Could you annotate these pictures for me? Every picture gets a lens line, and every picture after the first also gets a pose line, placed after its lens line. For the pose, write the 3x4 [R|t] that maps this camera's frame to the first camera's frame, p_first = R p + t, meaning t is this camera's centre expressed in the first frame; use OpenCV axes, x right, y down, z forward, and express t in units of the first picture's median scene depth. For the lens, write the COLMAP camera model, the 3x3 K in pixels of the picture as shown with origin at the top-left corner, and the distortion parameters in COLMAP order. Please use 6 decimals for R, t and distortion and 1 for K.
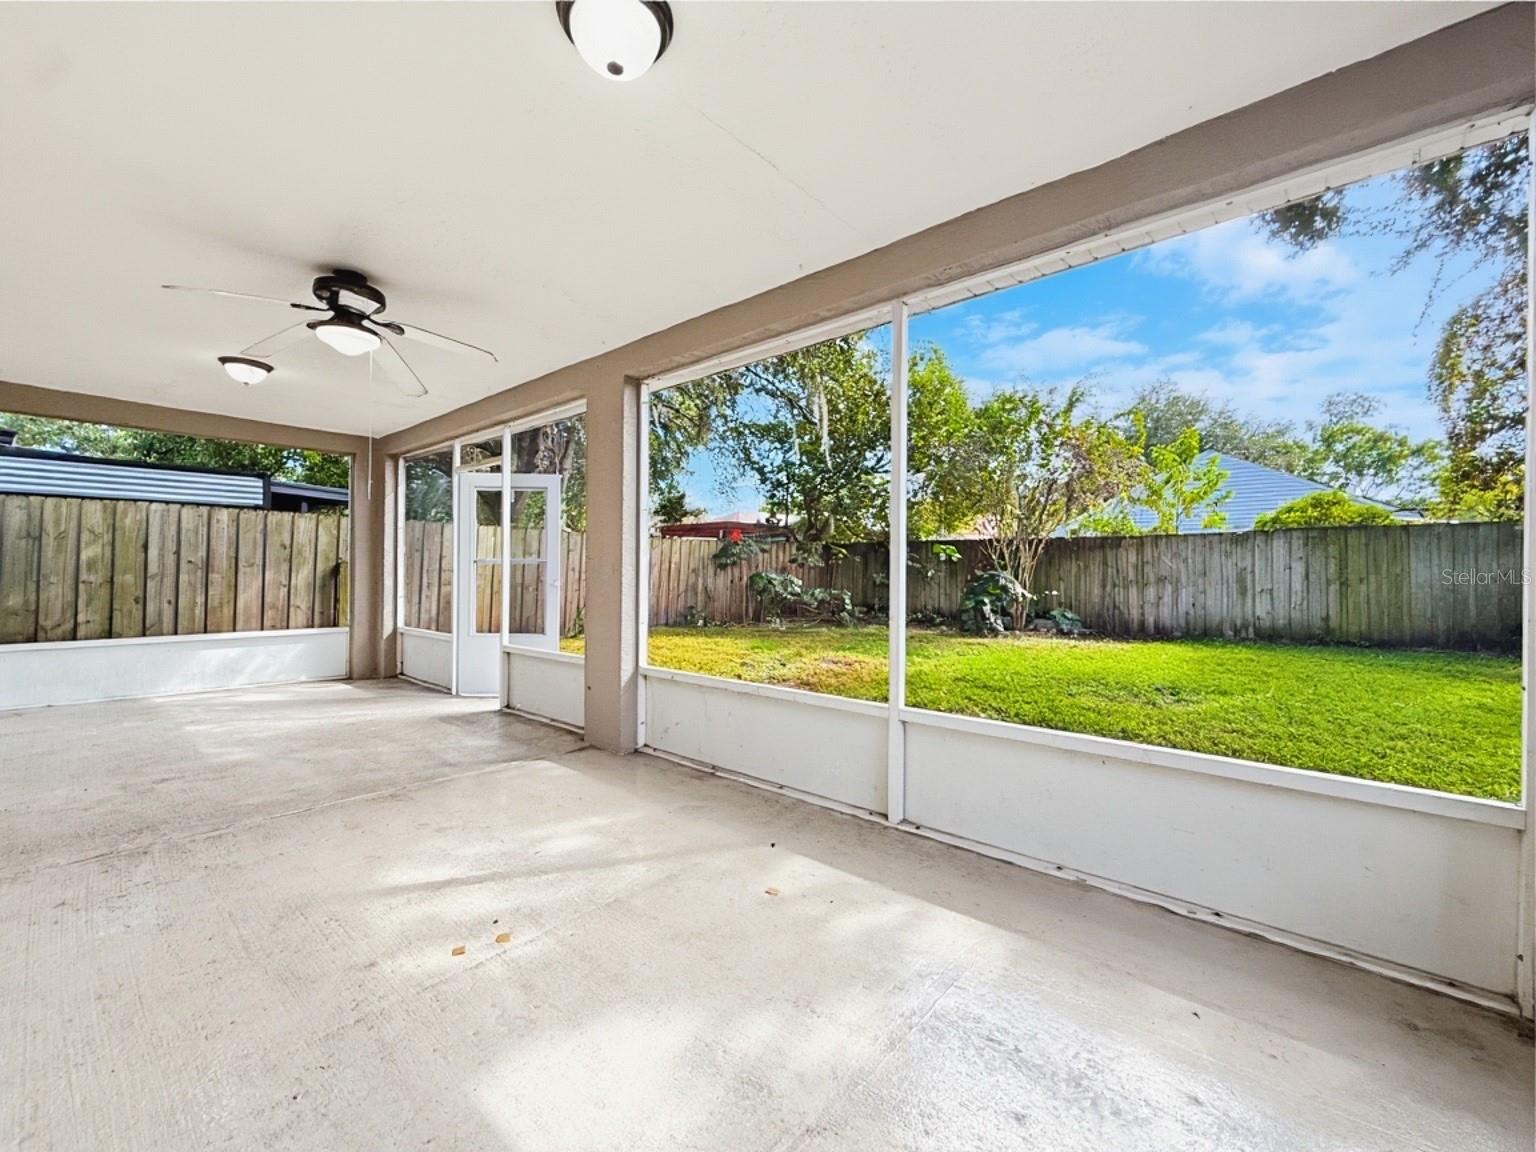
lens RADIAL K [[617.7, 0, 770.2], [0, 617.7, 570.0], [0, 0, 1]] dist [0.000655, 0.000248]
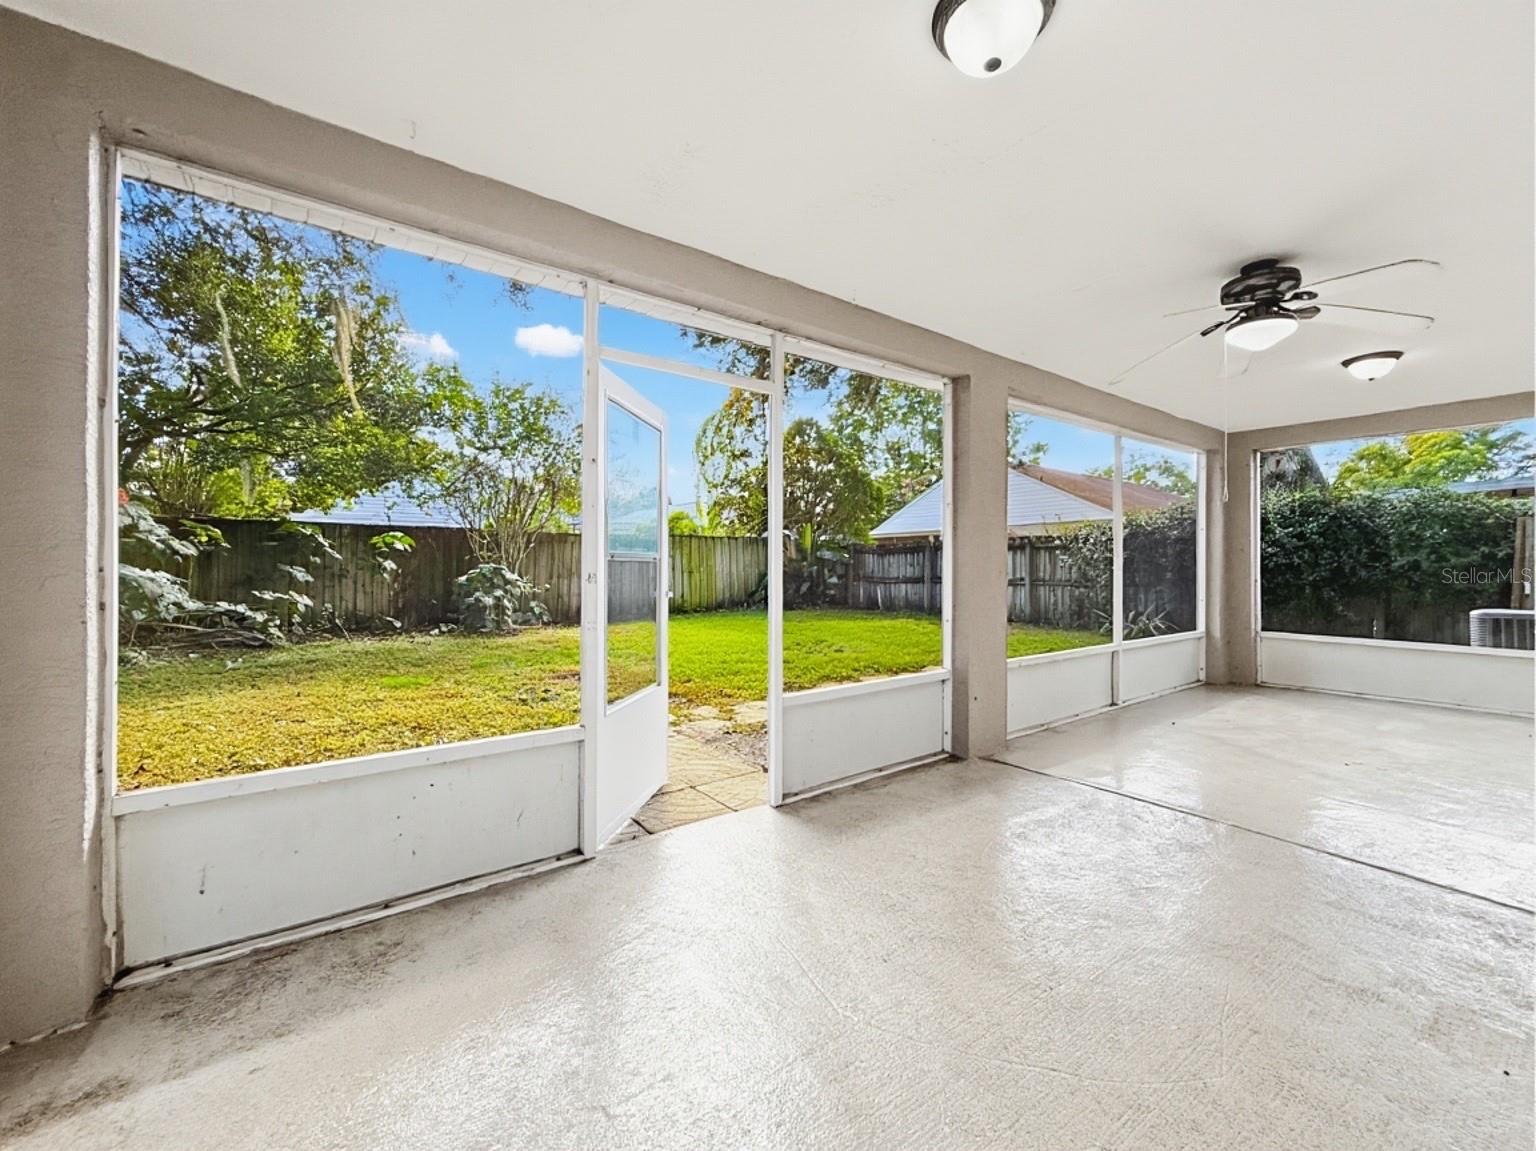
lens RADIAL K [[617.7, 0, 770.2], [0, 617.7, 569.5], [0, 0, 1]] dist [0.000655, 0.000248]
pose [[0.217579, -0.002160, 0.976040, -0.893683], [-0.008395, 0.999956, 0.004084, 0.009133], [-0.976007, -0.009083, 0.217552, 0.727781]]
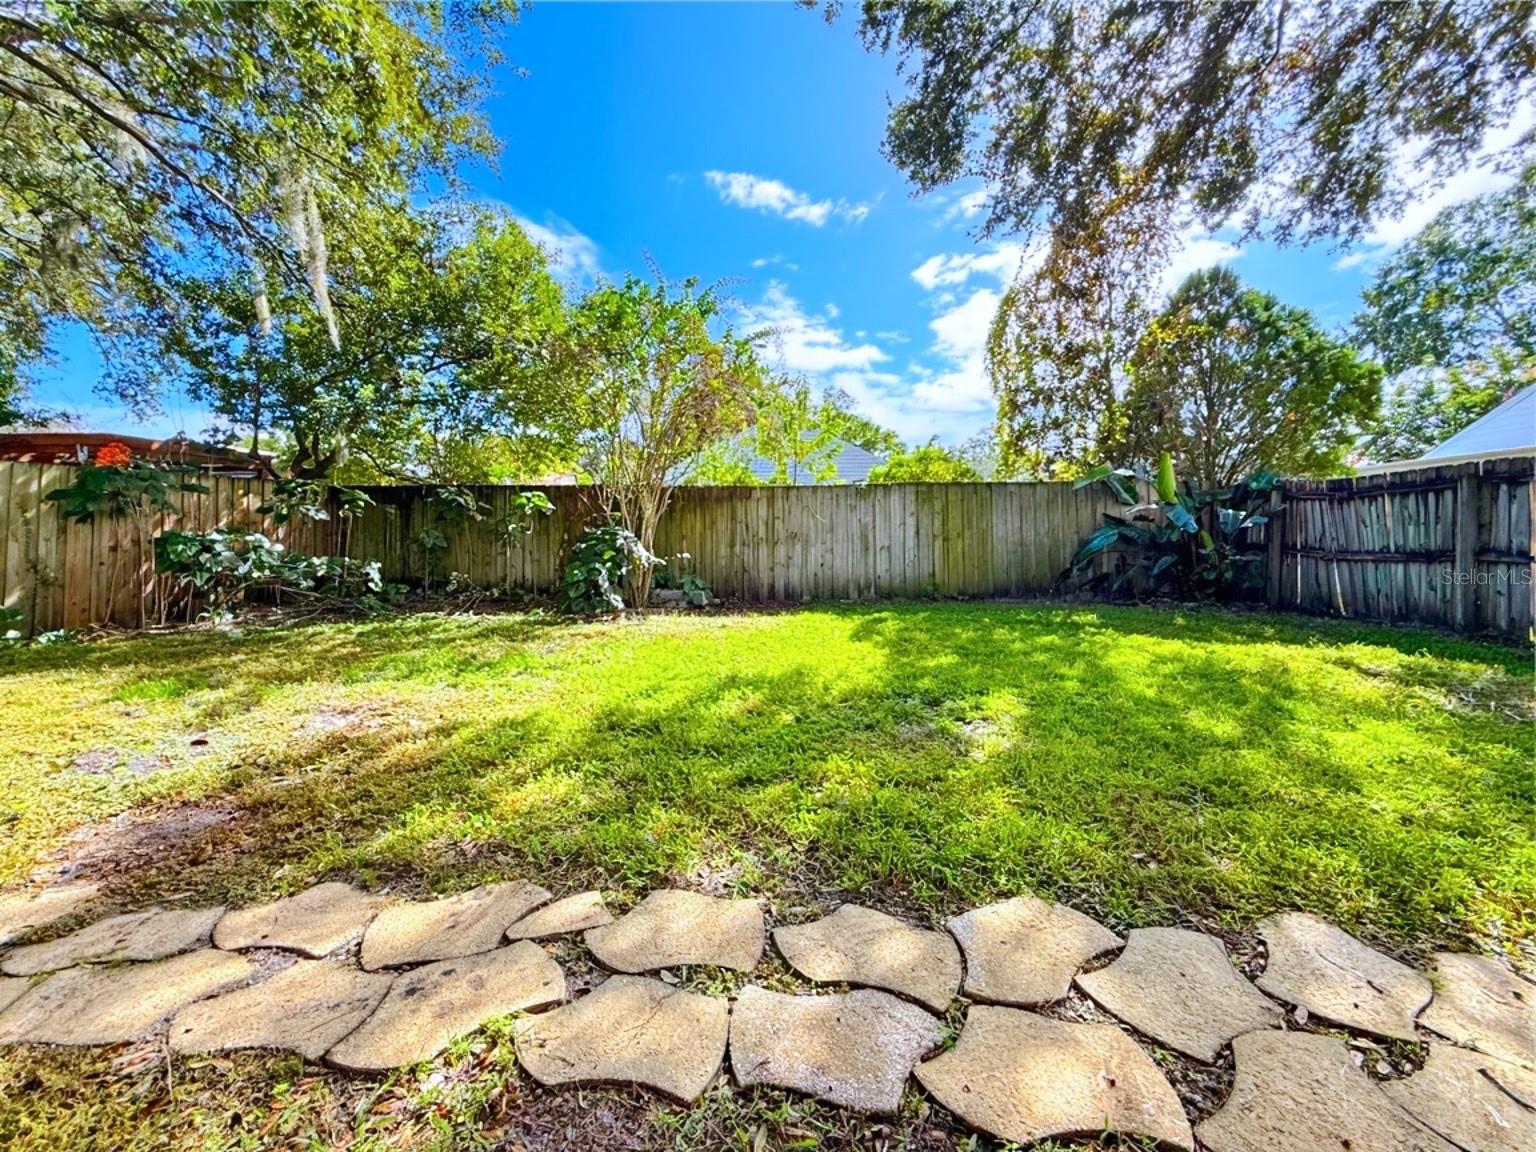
lens RADIAL K [[651.2, 0, 777.6], [0, 651.2, 541.3], [0, 0, 1]] dist [0.000411, 0.000201]
pose [[0.777443, -0.011735, 0.628844, 0.065770], [0.001476, 0.999857, 0.016834, 0.010943], [-0.628952, -0.012159, 0.777349, 0.534130]]
